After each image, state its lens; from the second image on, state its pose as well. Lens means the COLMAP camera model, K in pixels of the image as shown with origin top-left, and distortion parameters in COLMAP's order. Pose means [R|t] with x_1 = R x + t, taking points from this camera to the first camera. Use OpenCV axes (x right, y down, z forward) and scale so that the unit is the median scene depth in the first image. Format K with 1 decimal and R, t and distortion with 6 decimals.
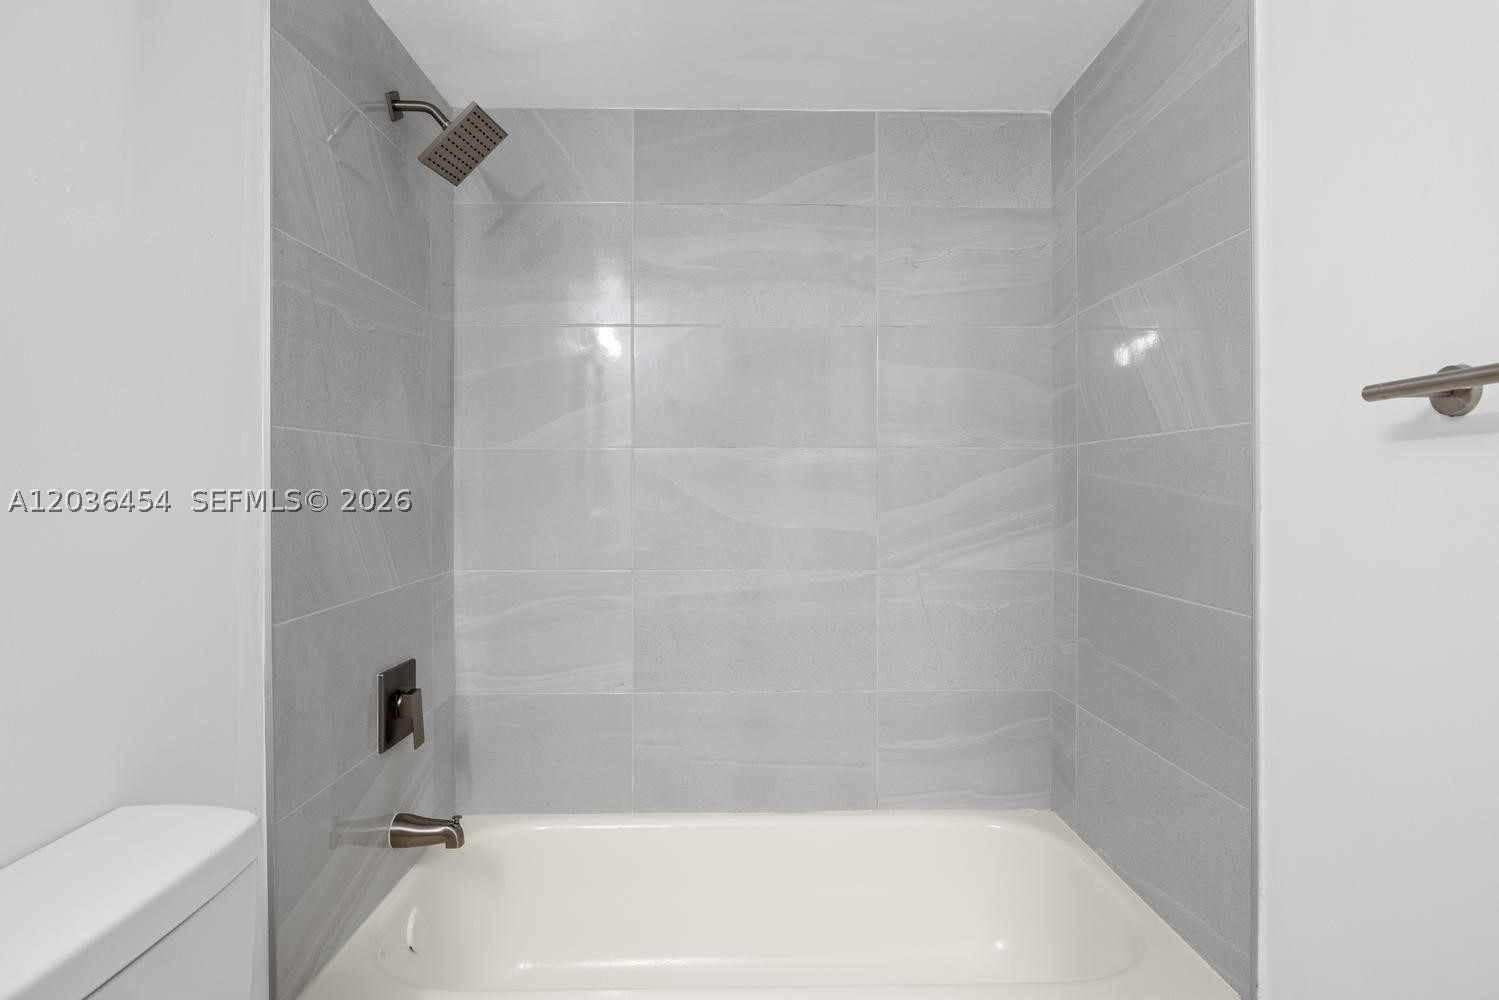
lens RADIAL K [[808.2, 0, 758.4], [0, 808.2, 493.4], [0, 0, 1]] dist [-0.008198, 0.000835]
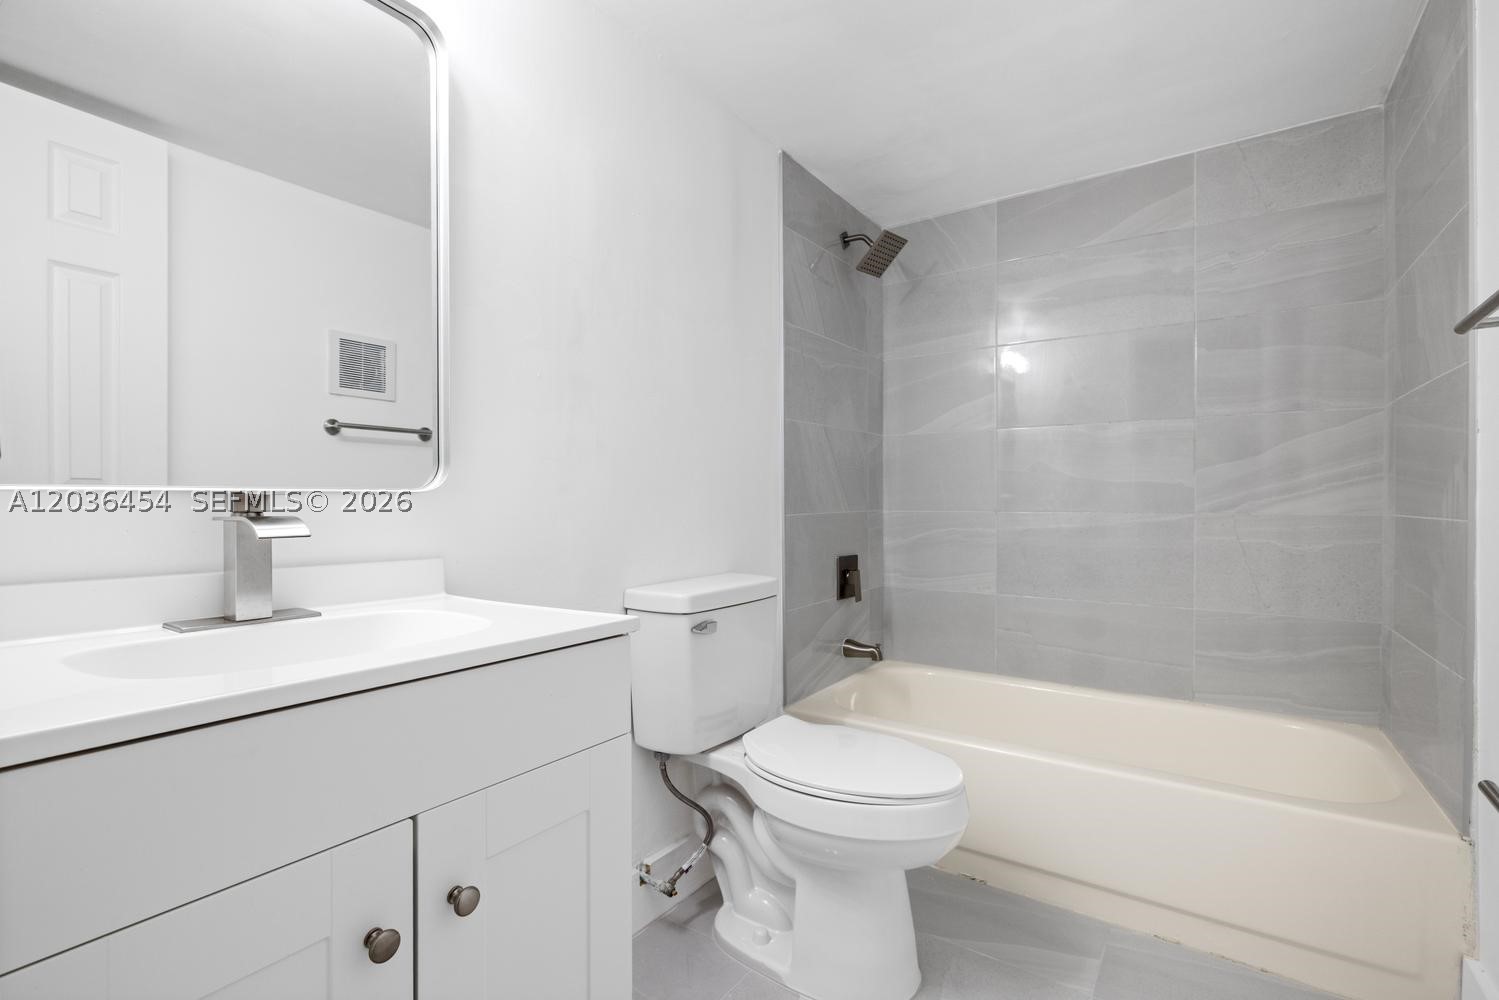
lens RADIAL K [[698.2, 0, 754.8], [0, 698.2, 502.6], [0, 0, 1]] dist [0.009181, 0.001365]
pose [[0.824225, -0.001208, -0.566262, 0.208865], [0.001428, 0.999999, -0.000055, 0.079277], [0.566261, -0.000763, 0.824225, -0.312582]]
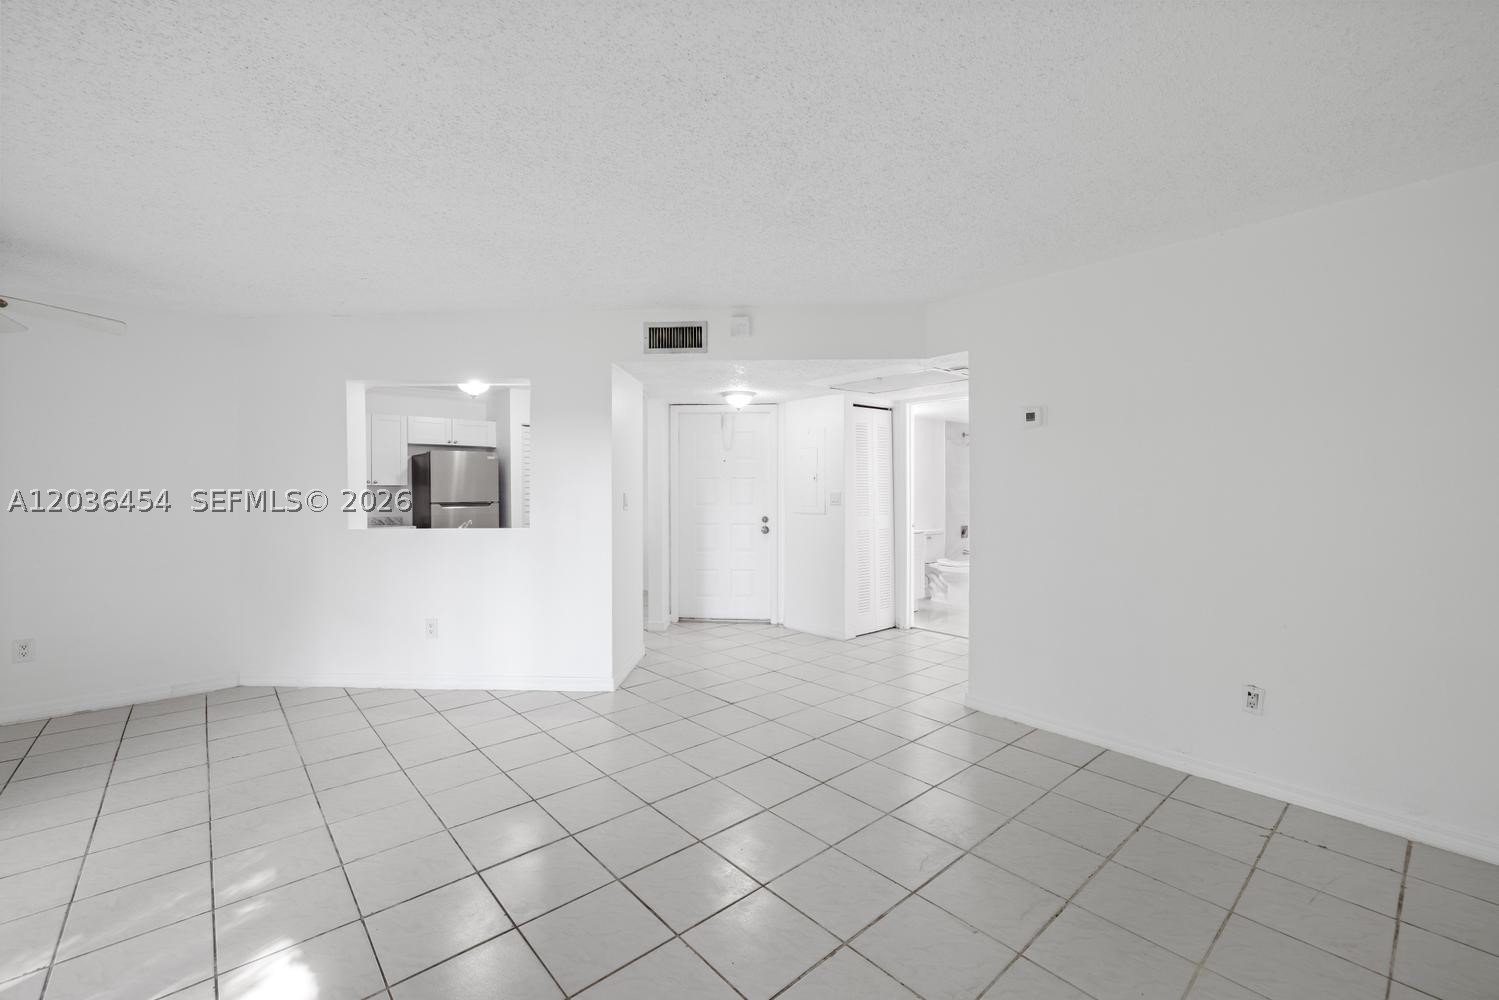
lens RADIAL K [[640.7, 0, 741.4], [0, 640.7, 491.8], [0, 0, 1]] dist [-0.000725, -0.000615]
pose [[0.648788, 0.011825, -0.760878, 1.756969], [0.001279, 0.999861, 0.016629, -0.103345], [0.760968, -0.011762, 0.648682, -2.812732]]
